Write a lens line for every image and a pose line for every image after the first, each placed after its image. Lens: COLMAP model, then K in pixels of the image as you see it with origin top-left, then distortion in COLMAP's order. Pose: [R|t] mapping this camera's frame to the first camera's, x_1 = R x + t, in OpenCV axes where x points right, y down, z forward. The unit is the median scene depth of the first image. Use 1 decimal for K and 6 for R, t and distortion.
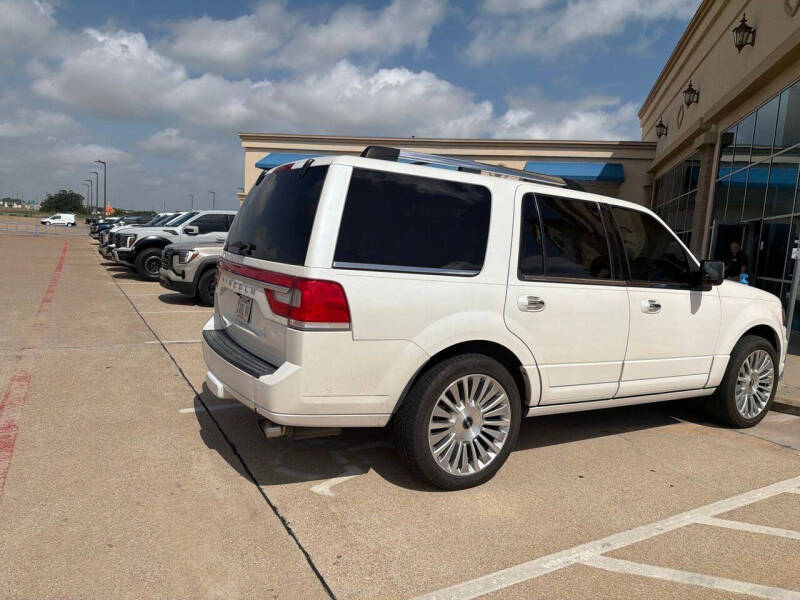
lens RADIAL K [[563.3, 0, 403.5], [0, 563.3, 299.9], [0, 0, 1]] dist [0.029476, -0.041939]
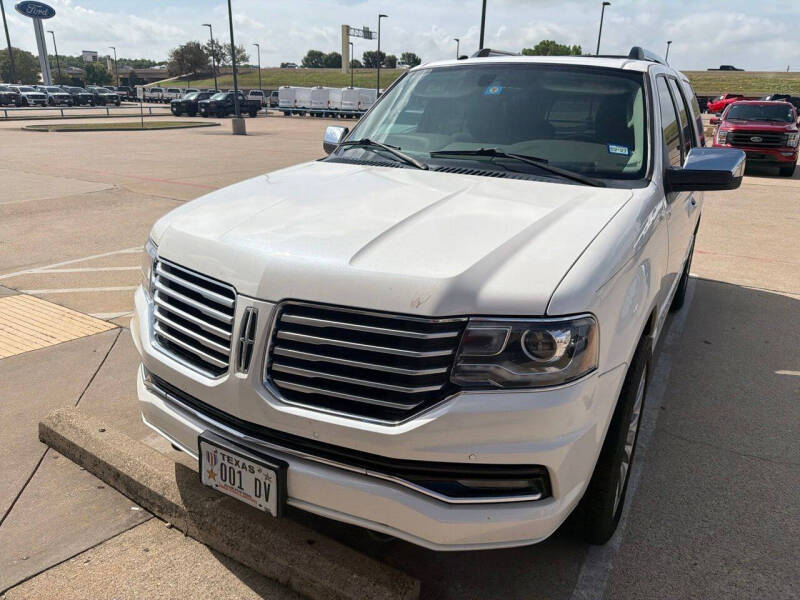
lens RADIAL K [[566.1, 0, 400.0], [0, 566.1, 300.0], [0, 0, 1]] dist [-0.005626, -0.000234]
pose [[-0.864152, 0.078562, -0.497061, 1.113322], [-0.137690, 0.913135, 0.383701, -0.207506], [0.484028, 0.400017, -0.778269, 2.231007]]
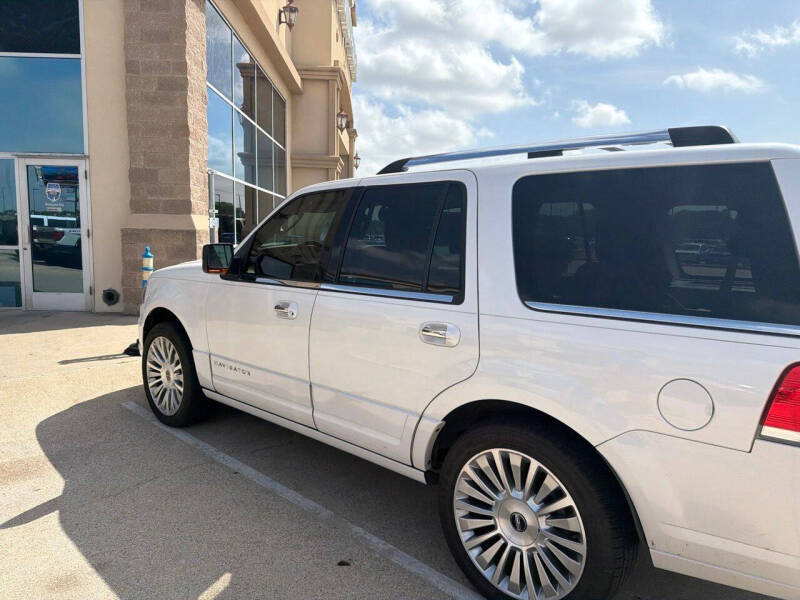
lens RADIAL K [[563.3, 0, 403.5], [0, 563.3, 299.9], [0, 0, 1]] dist [0.029476, -0.041939]
pose [[-0.289362, -0.187132, 0.938750, -0.720382], [0.051807, 0.976206, 0.210568, -0.262308], [-0.955817, 0.109564, -0.272782, 1.740972]]
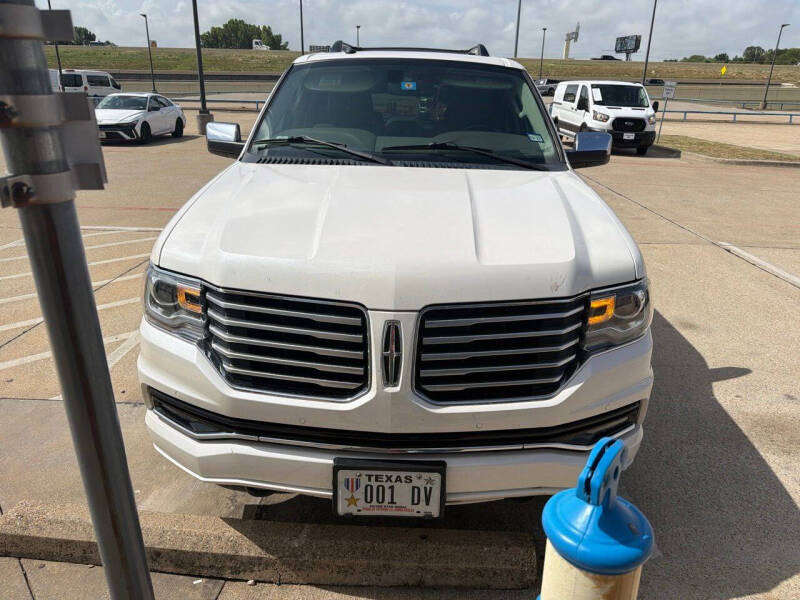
lens RADIAL K [[563.3, 0, 403.5], [0, 563.3, 299.9], [0, 0, 1]] dist [0.029476, -0.041939]
pose [[-0.523483, 0.220925, -0.822896, 1.365491], [-0.147246, 0.927811, 0.342762, -0.179986], [0.839216, 0.300598, -0.453163, 2.016587]]
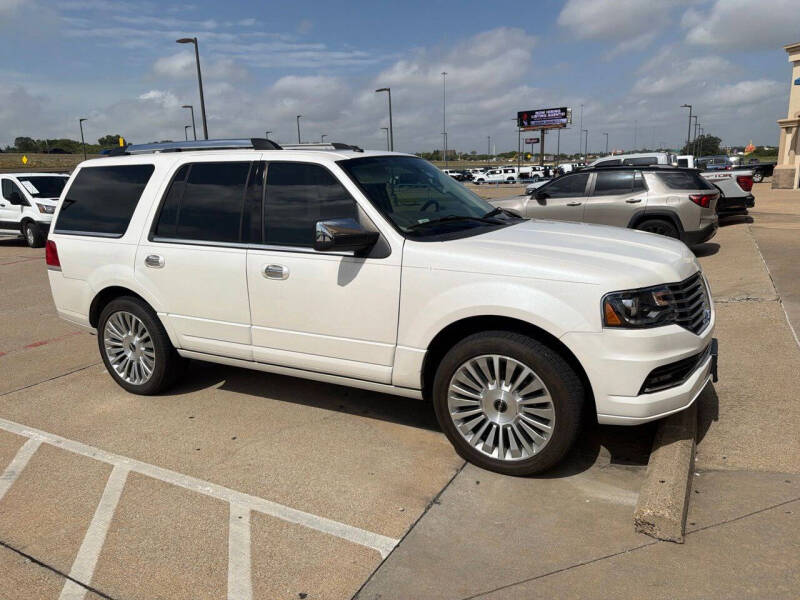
lens RADIAL K [[557.4, 0, 404.0], [0, 557.4, 303.3], [0, 0, 1]] dist [0.070985, -0.097713]
pose [[0.515446, 0.109656, -0.849877, 1.552827], [-0.020811, 0.993088, 0.115512, -0.054686], [0.856669, -0.041853, 0.514165, 0.845743]]
